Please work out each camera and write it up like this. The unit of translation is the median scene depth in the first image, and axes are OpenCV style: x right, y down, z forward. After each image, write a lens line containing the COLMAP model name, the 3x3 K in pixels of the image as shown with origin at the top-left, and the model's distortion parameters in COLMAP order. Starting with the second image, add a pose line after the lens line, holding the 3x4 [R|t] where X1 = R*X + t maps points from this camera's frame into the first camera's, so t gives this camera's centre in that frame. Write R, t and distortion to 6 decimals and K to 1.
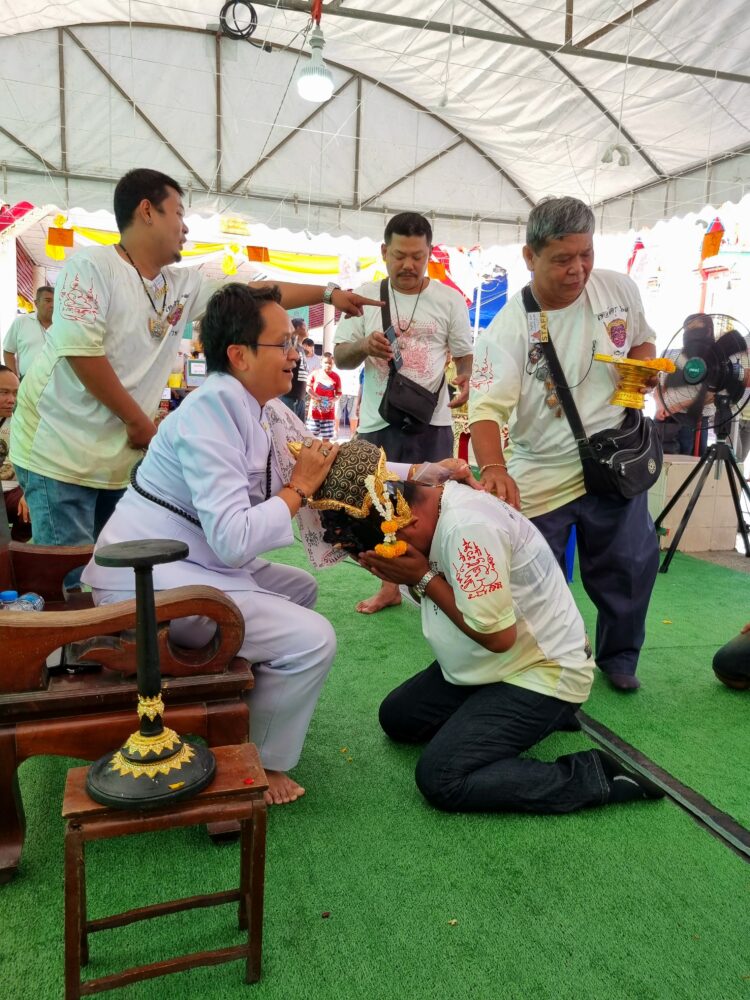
lens RADIAL K [[750.2, 0, 375.0], [0, 750.2, 500.0], [0, 0, 1]] dist [0.044975, 0.001628]
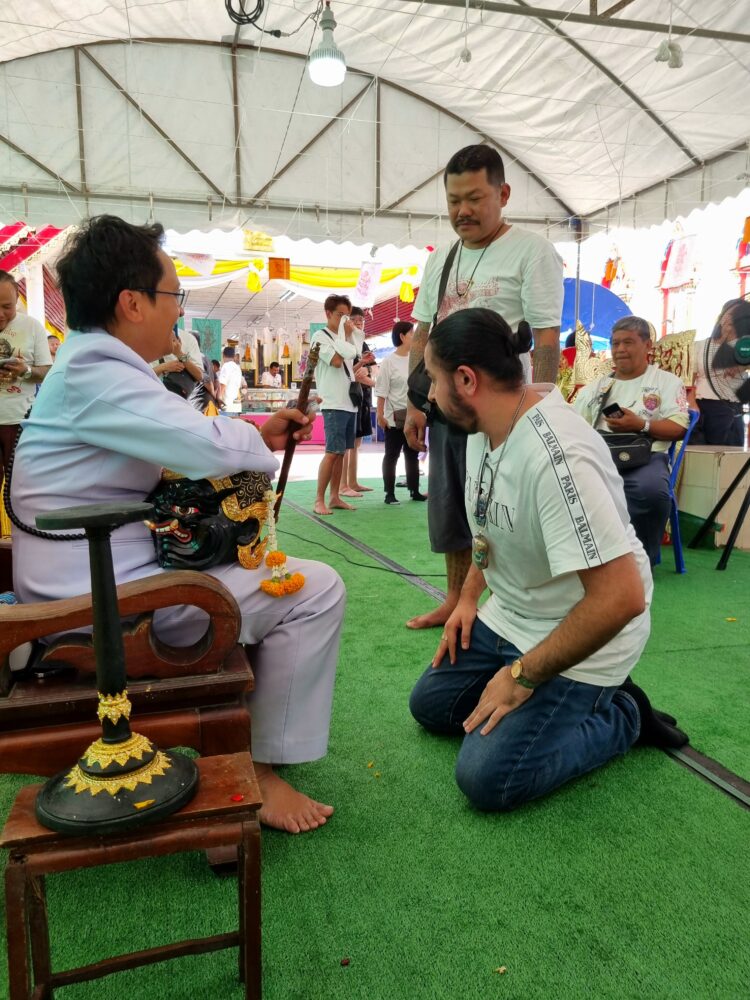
lens RADIAL K [[766.3, 0, 375.0], [0, 766.3, 500.0], [0, 0, 1]] dist [0.040003, -0.003586]
pose [[0.998392, -0.034845, -0.044719, 0.020351], [0.033892, 0.999185, -0.021907, 0.061247], [0.045445, 0.020356, 0.998759, 0.140974]]
